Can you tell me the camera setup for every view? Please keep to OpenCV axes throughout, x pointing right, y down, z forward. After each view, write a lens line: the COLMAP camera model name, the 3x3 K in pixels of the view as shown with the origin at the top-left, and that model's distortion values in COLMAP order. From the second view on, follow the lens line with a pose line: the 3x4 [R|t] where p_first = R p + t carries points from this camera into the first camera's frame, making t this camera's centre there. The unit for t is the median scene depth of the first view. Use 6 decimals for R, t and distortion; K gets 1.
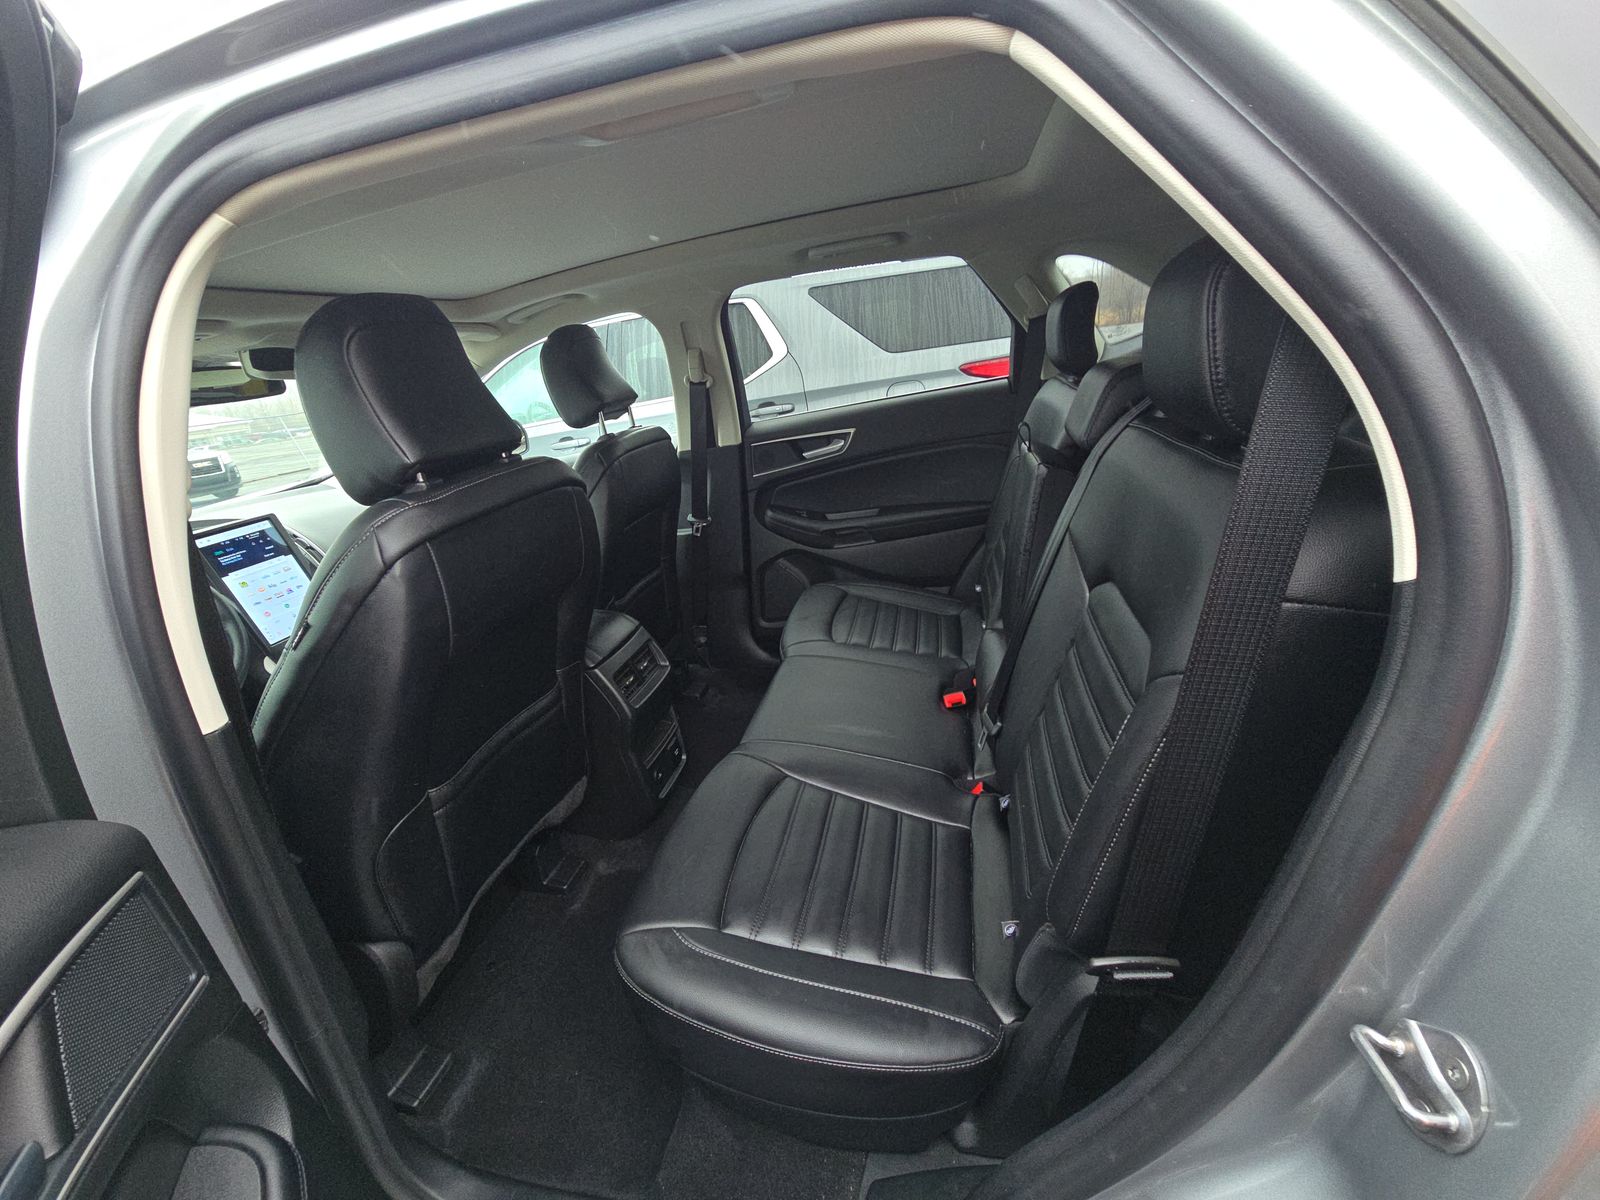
lens RADIAL K [[659.8, 0, 795.3], [0, 659.8, 589.6], [0, 0, 1]] dist [0.026943, -0.015472]
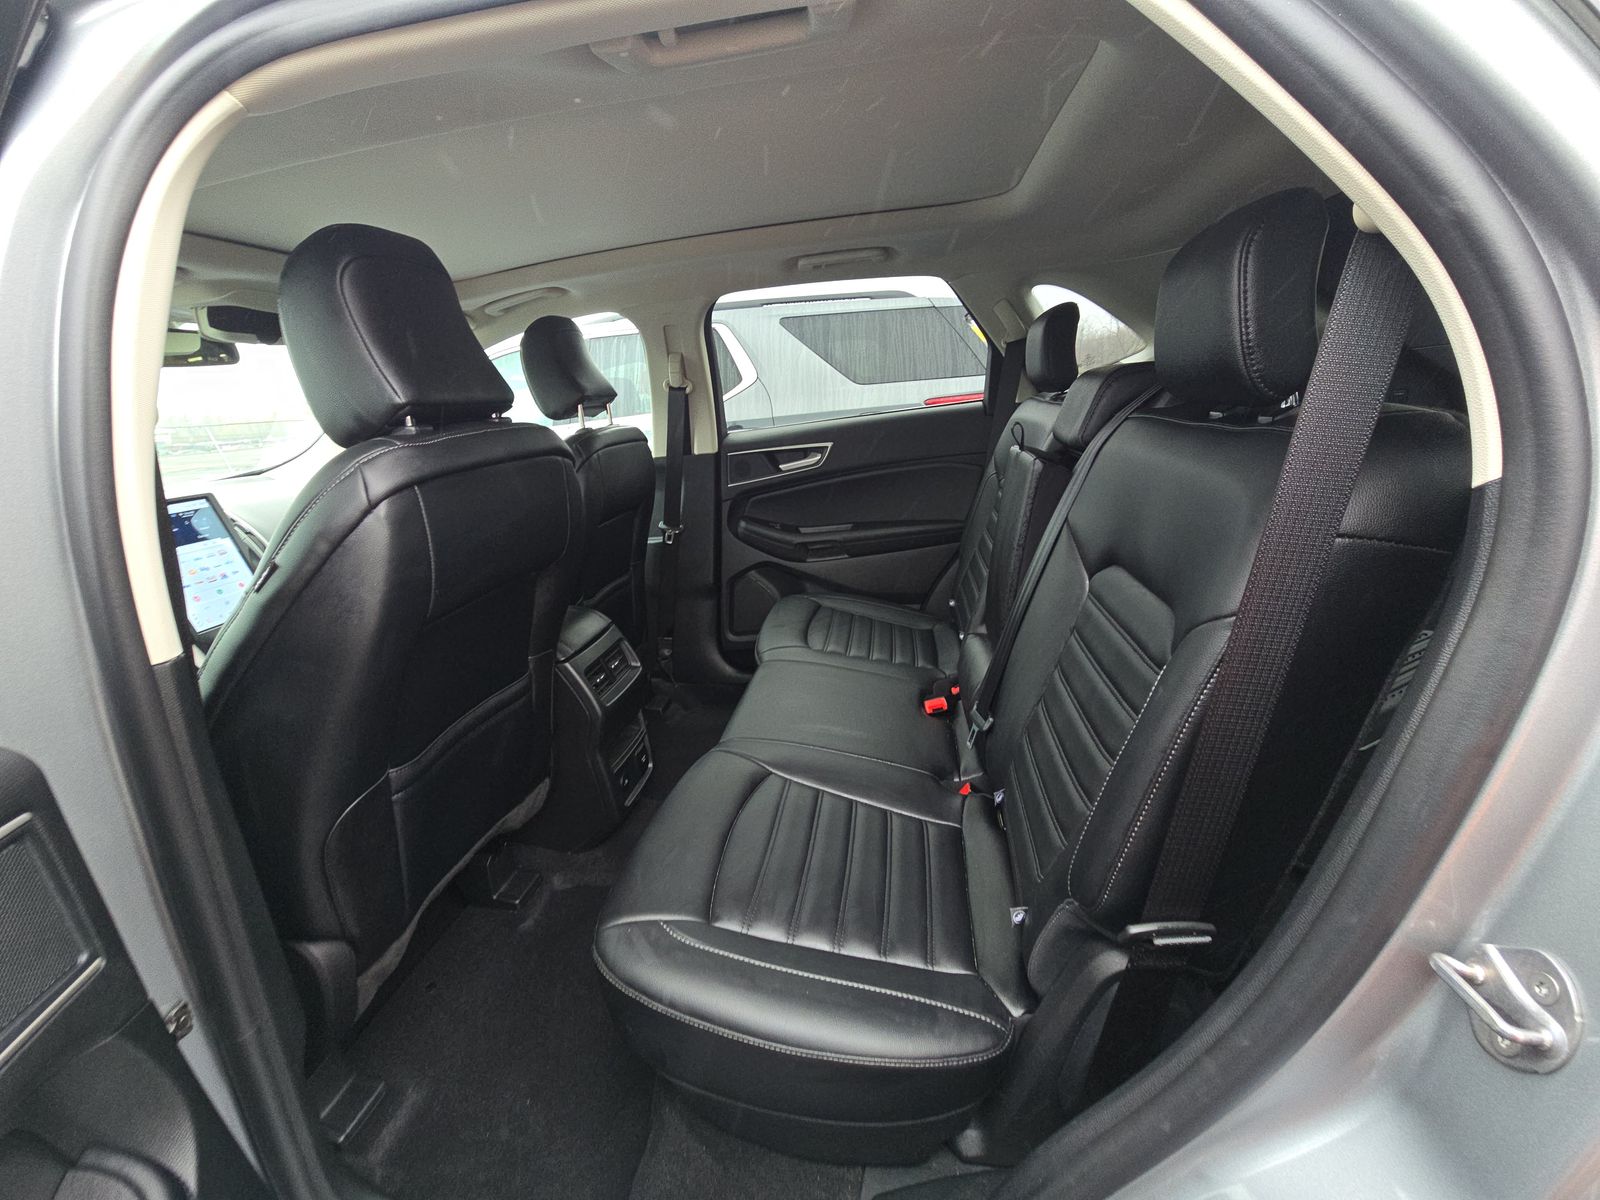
lens RADIAL K [[659.8, 0, 795.3], [0, 659.8, 589.6], [0, 0, 1]] dist [0.026943, -0.015472]
pose [[0.996192, 0.036770, 0.079048, -0.067467], [-0.031695, 0.997412, -0.064530, 0.082983], [-0.081217, 0.061779, 0.994780, 0.031364]]
